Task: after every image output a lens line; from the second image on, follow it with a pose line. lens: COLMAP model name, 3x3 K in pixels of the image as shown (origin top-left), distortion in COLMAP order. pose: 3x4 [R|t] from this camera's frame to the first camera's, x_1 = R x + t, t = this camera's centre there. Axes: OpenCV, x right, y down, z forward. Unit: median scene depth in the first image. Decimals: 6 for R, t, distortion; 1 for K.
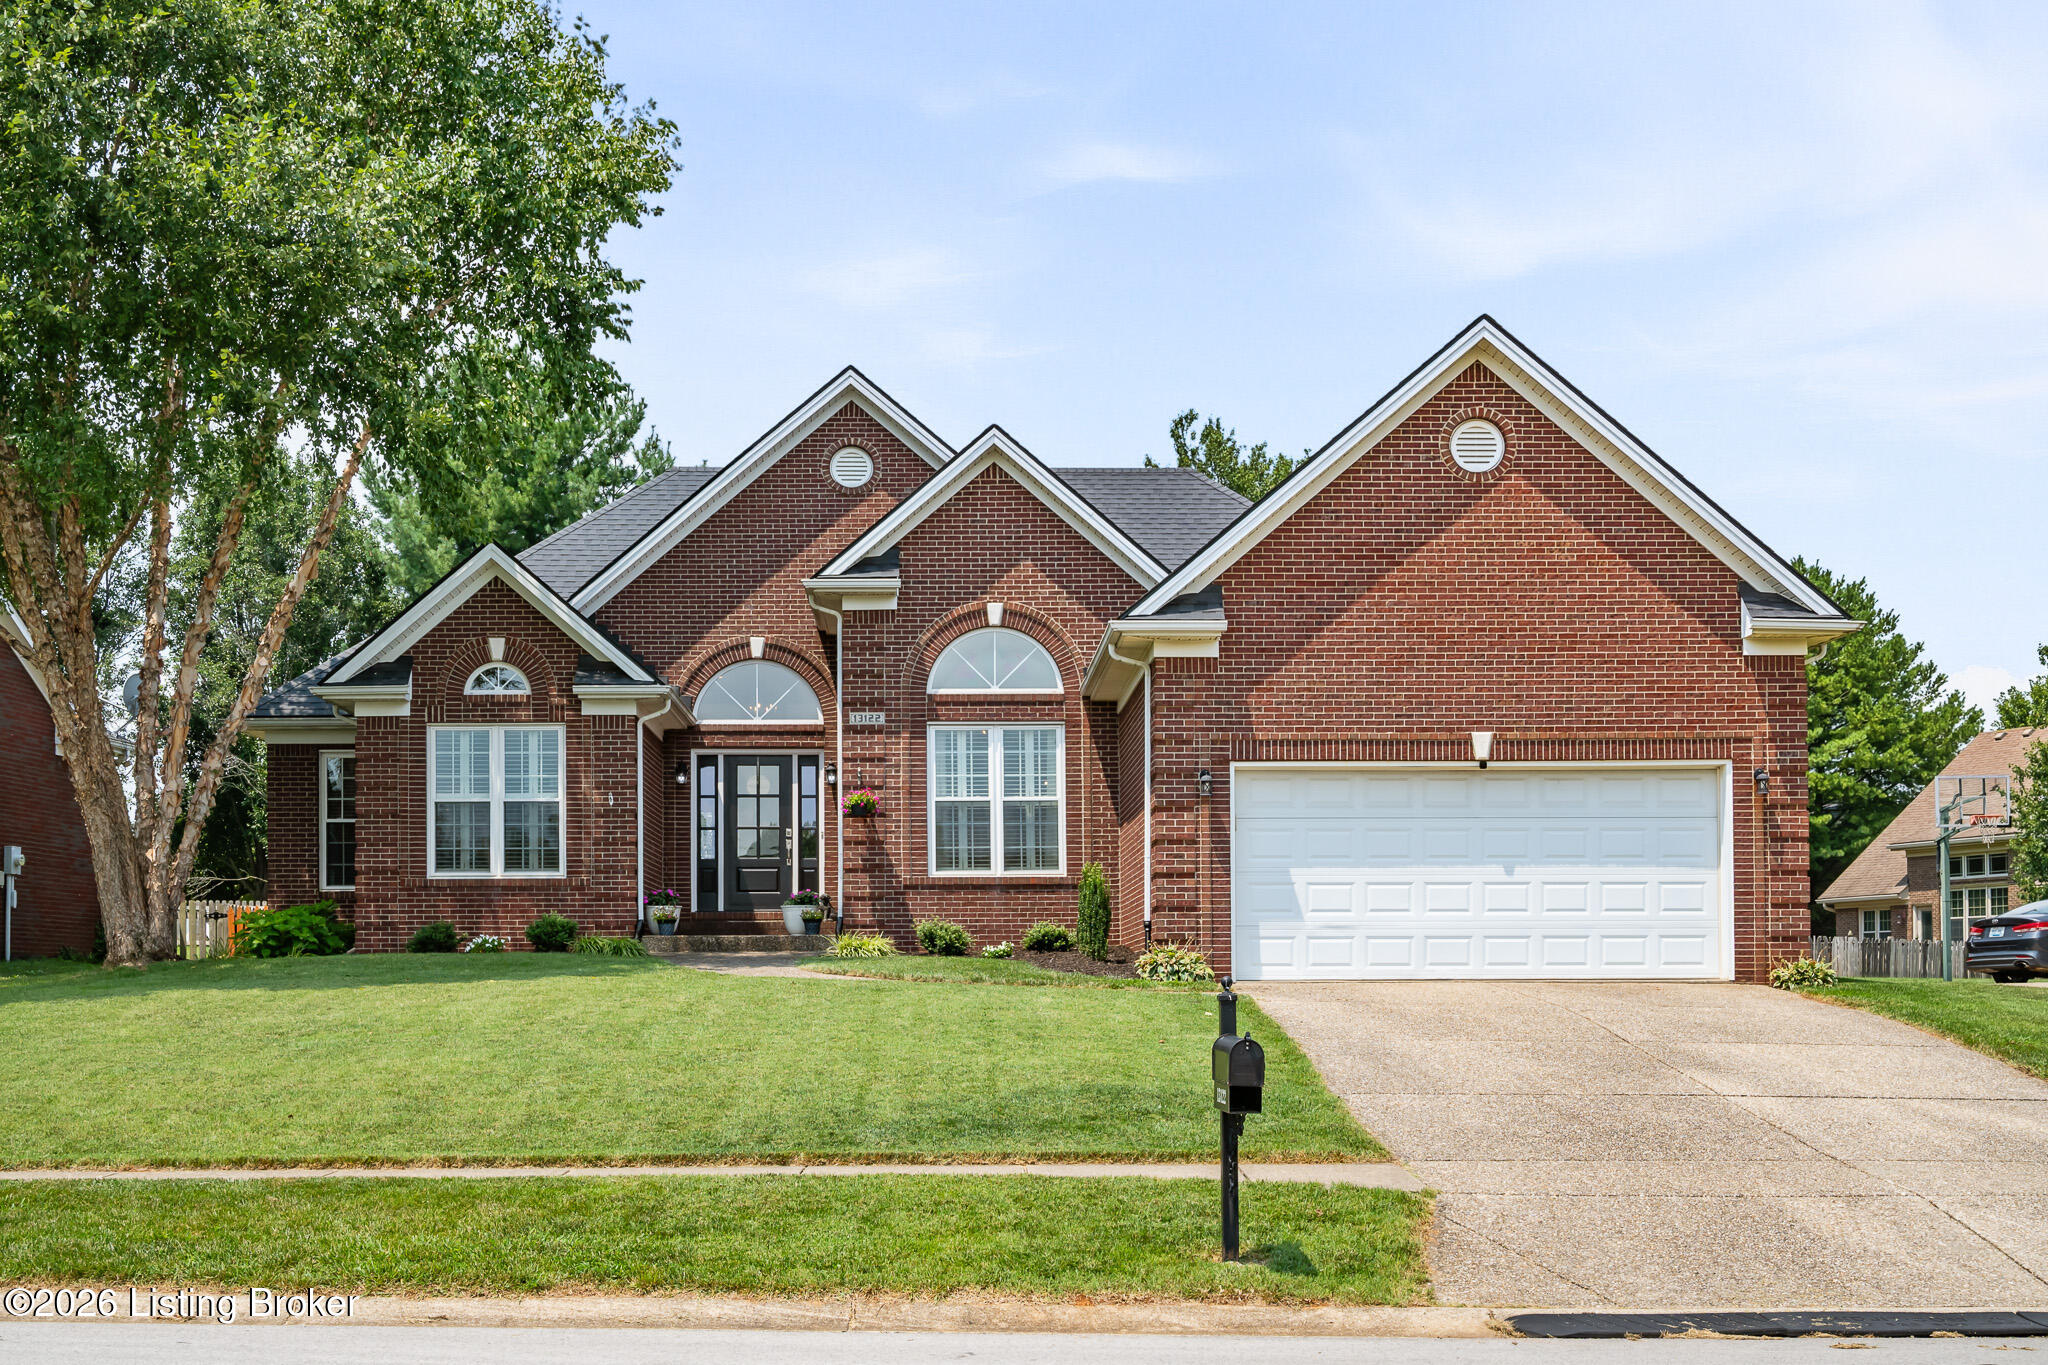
lens RADIAL K [[2436.3, 0, 1022.7], [0, 2436.3, 666.3], [0, 0, 1]] dist [0.015951, 0.000000]
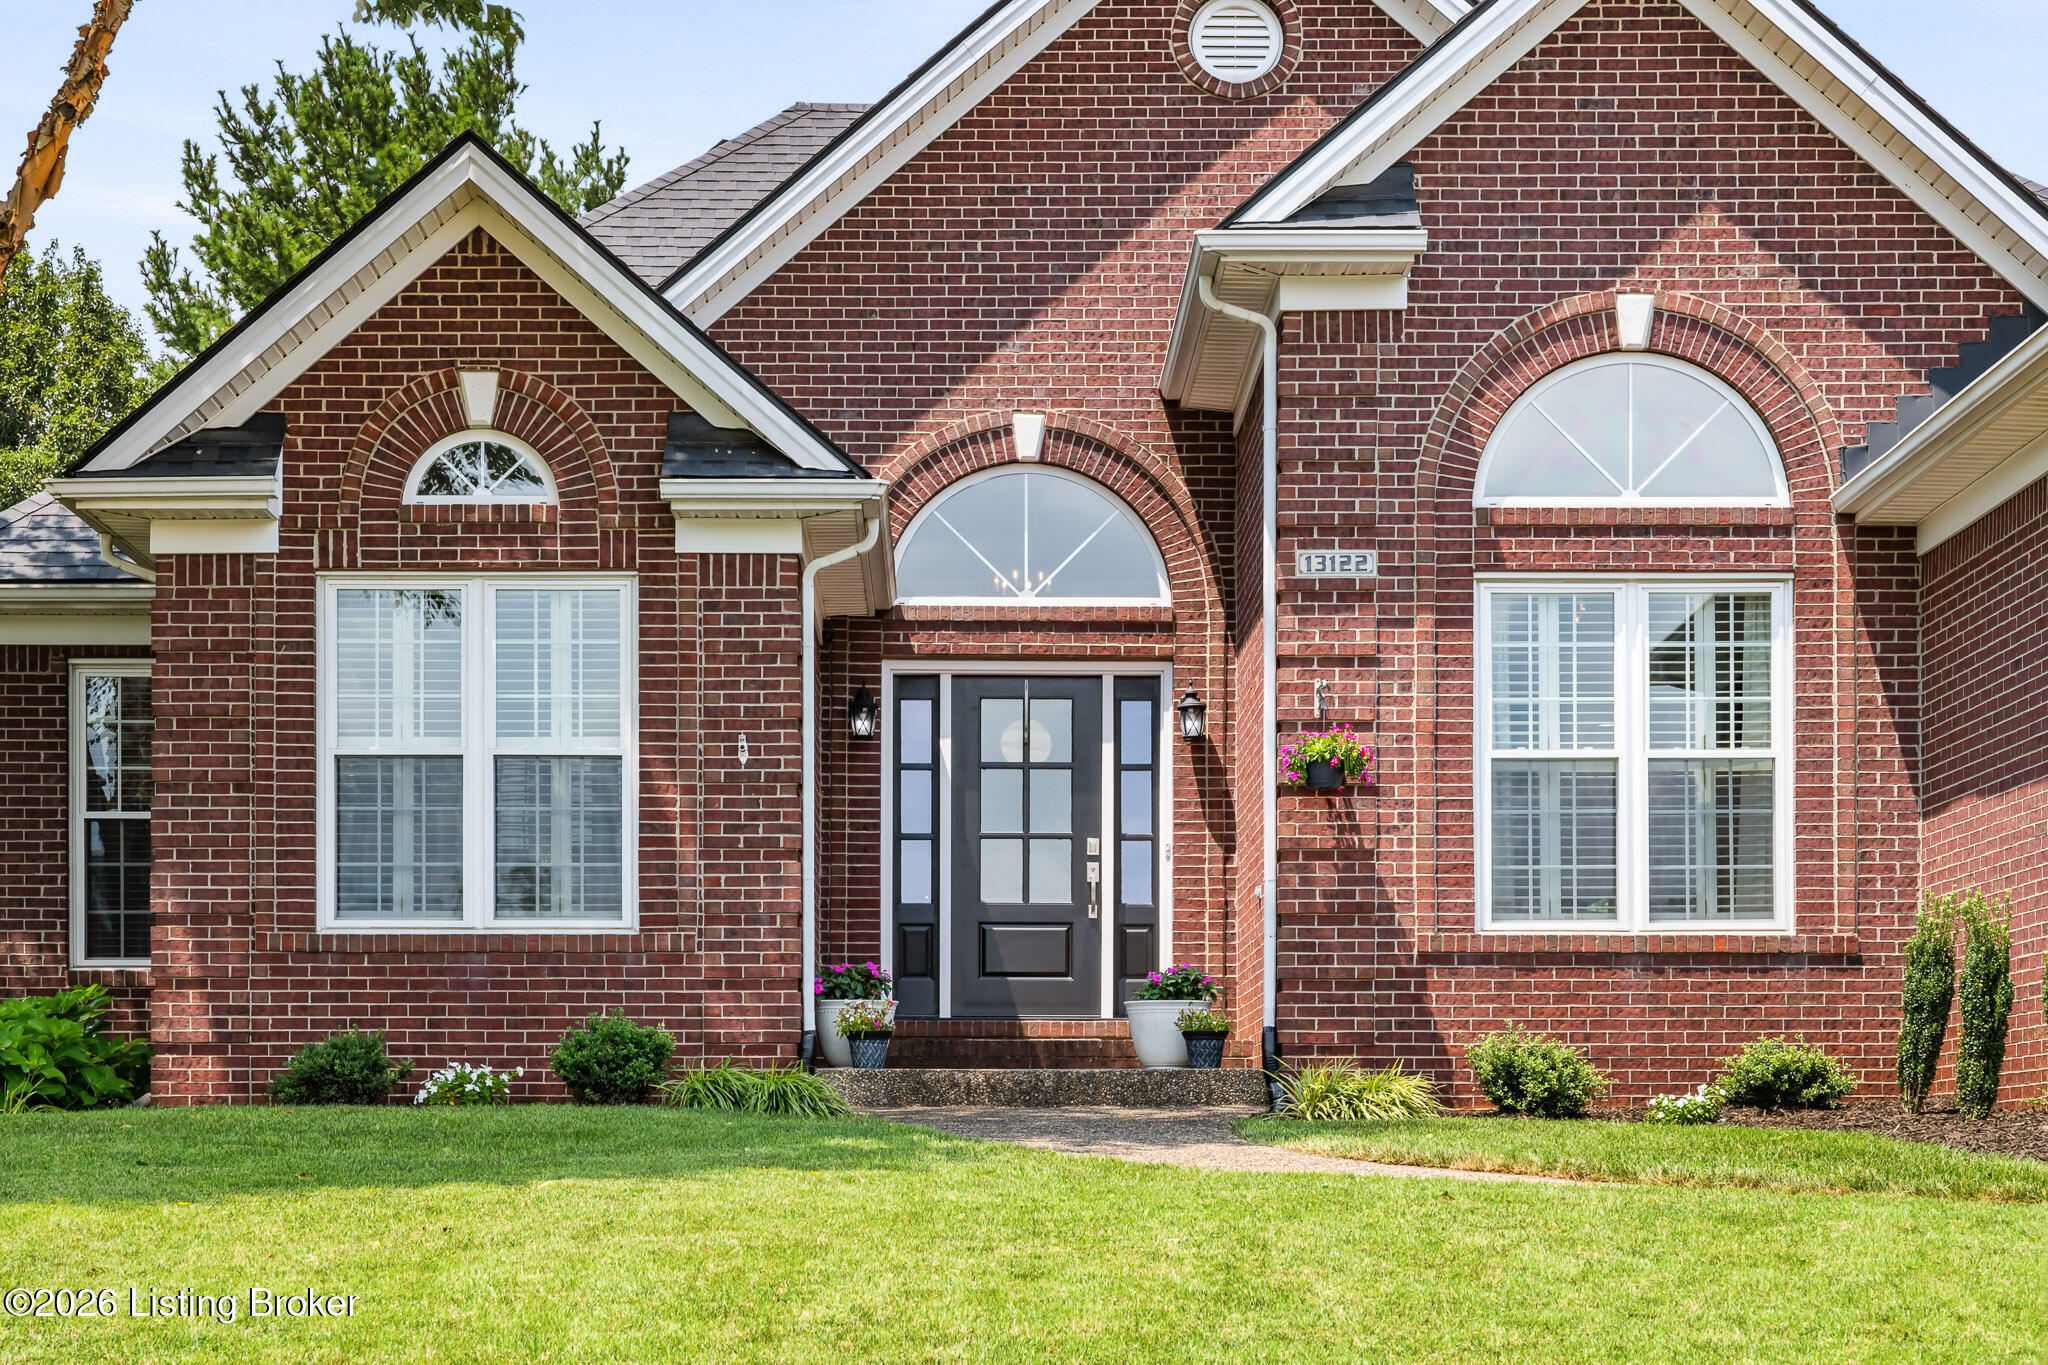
lens RADIAL K [[3642.3, 0, 1025.3], [0, 3642.3, 691.6], [0, 0, 1]] dist [0.008481, 0.000000]
pose [[0.999649, 0.001390, -0.026451, -0.101481], [-0.001373, 0.999999, 0.000675, 0.043438], [0.026452, -0.000639, 0.999650, 0.357839]]
